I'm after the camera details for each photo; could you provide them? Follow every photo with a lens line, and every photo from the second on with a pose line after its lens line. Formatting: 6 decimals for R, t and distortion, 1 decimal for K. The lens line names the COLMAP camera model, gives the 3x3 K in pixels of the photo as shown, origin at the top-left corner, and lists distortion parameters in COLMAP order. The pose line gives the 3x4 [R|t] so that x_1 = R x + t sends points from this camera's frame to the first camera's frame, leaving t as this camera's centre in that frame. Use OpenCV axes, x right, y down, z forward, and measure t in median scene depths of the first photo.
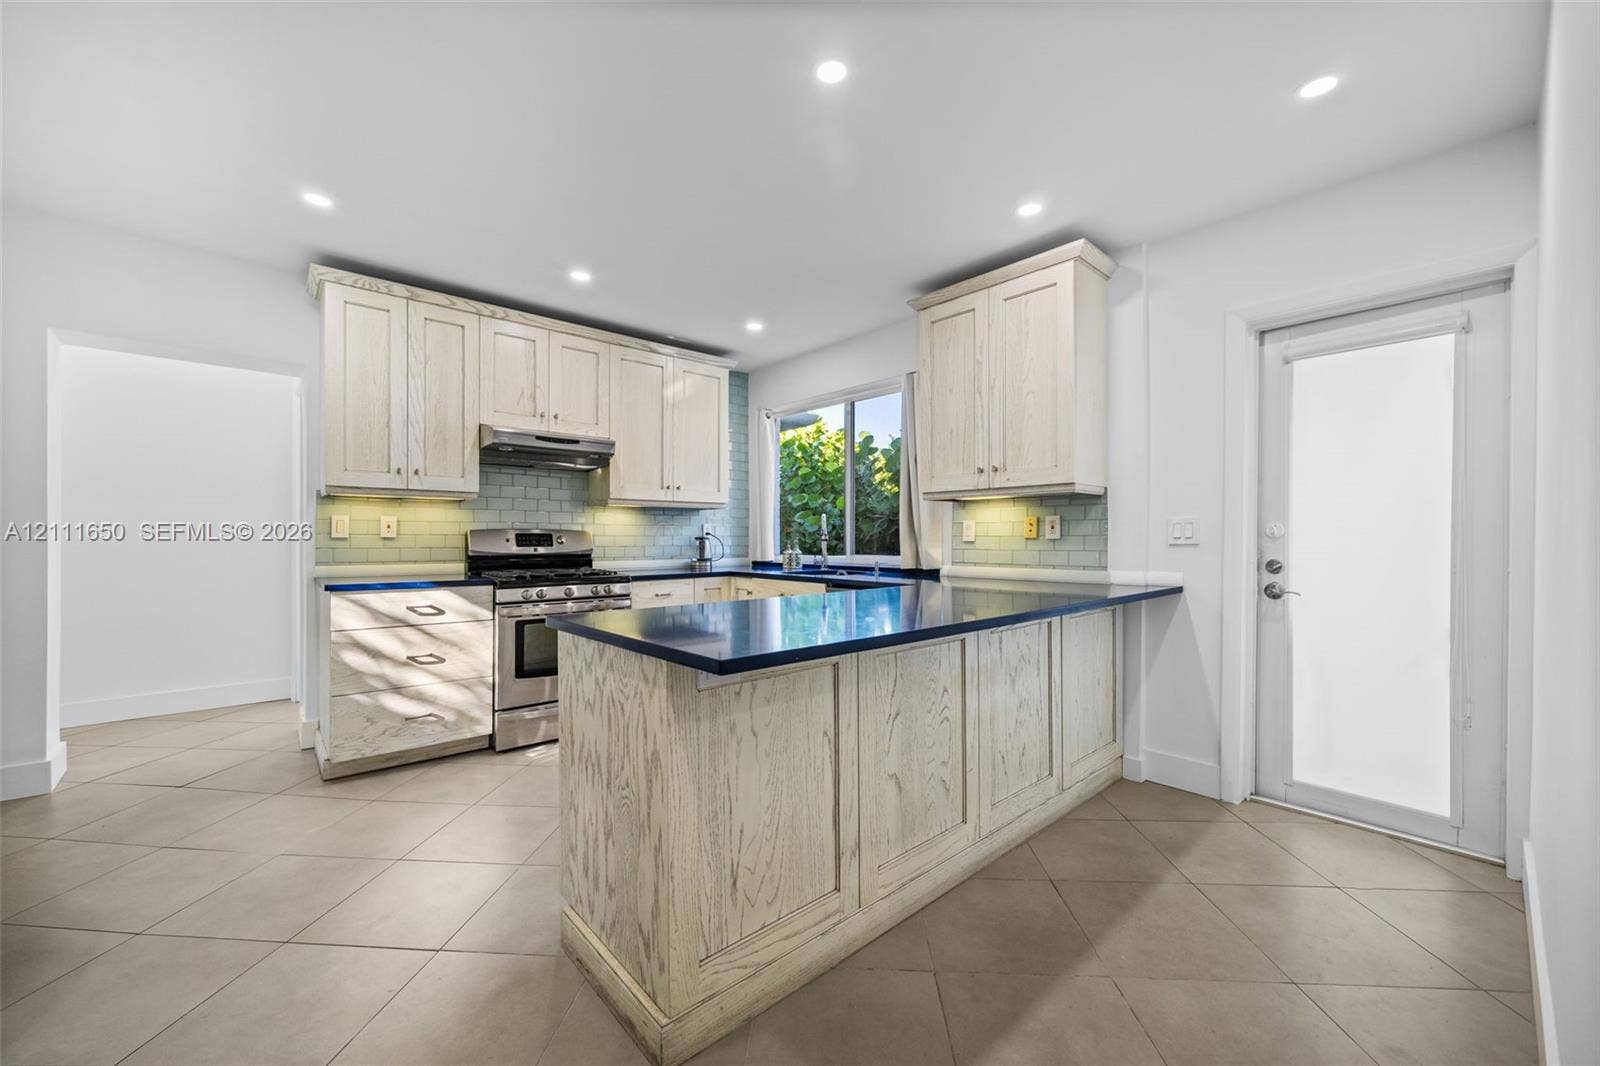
lens RADIAL K [[620.3, 0, 800.0], [0, 620.3, 533.0], [0, 0, 1]] dist [-0.000598, -0.000033]
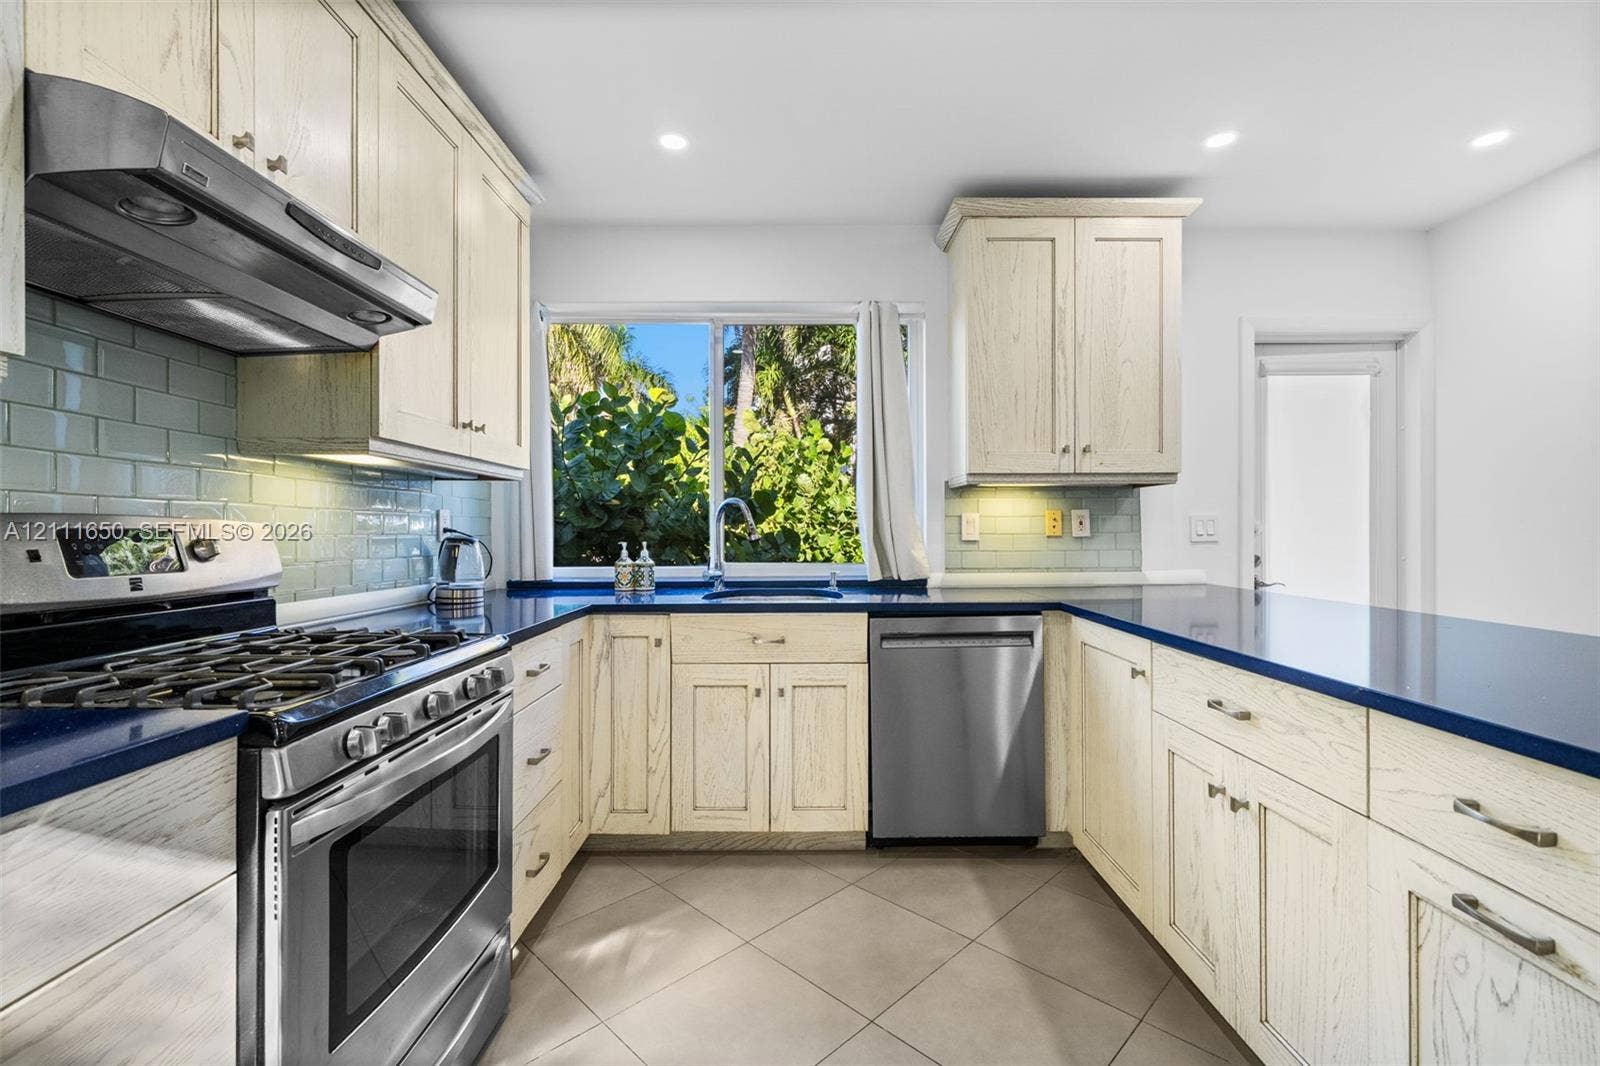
lens RADIAL K [[680.8, 0, 800.0], [0, 680.8, 533.0], [0, 0, 1]] dist [-0.010614, -0.000206]
pose [[0.669651, -0.003487, 0.742667, -0.517741], [-0.001994, 0.999977, 0.006493, -0.000999], [-0.742673, -0.005829, 0.669629, 0.623769]]
